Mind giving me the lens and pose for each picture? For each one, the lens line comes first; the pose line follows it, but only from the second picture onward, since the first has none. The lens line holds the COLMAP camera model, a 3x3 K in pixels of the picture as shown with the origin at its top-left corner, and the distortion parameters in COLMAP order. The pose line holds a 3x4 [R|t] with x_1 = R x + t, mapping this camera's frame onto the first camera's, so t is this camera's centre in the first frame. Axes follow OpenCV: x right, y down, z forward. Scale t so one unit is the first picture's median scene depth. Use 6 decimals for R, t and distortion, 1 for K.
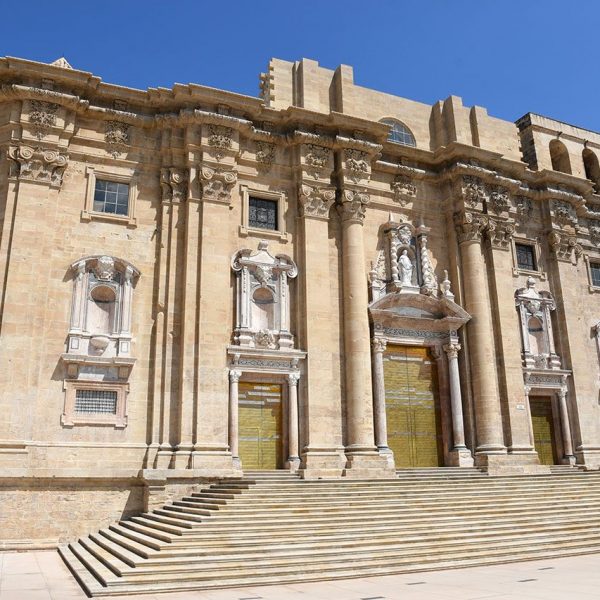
lens RADIAL K [[636.9, 0, 300.0], [0, 636.9, 300.0], [0, 0, 1]] dist [-0.090243, 0.010753]
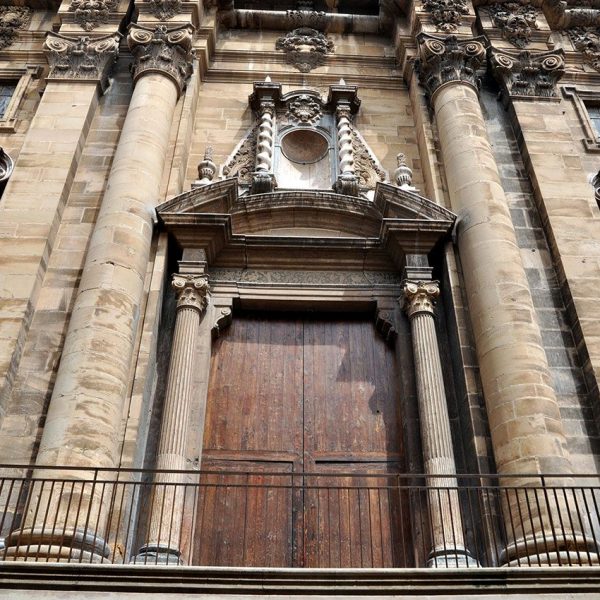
lens RADIAL K [[636.9, 0, 300.0], [0, 636.9, 300.0], [0, 0, 1]] dist [-0.090243, 0.010753]
pose [[0.926593, -0.198391, -0.319478, 0.293739], [0.083229, 0.936644, -0.340252, 0.201735], [0.366740, 0.288685, 0.884400, 0.627346]]
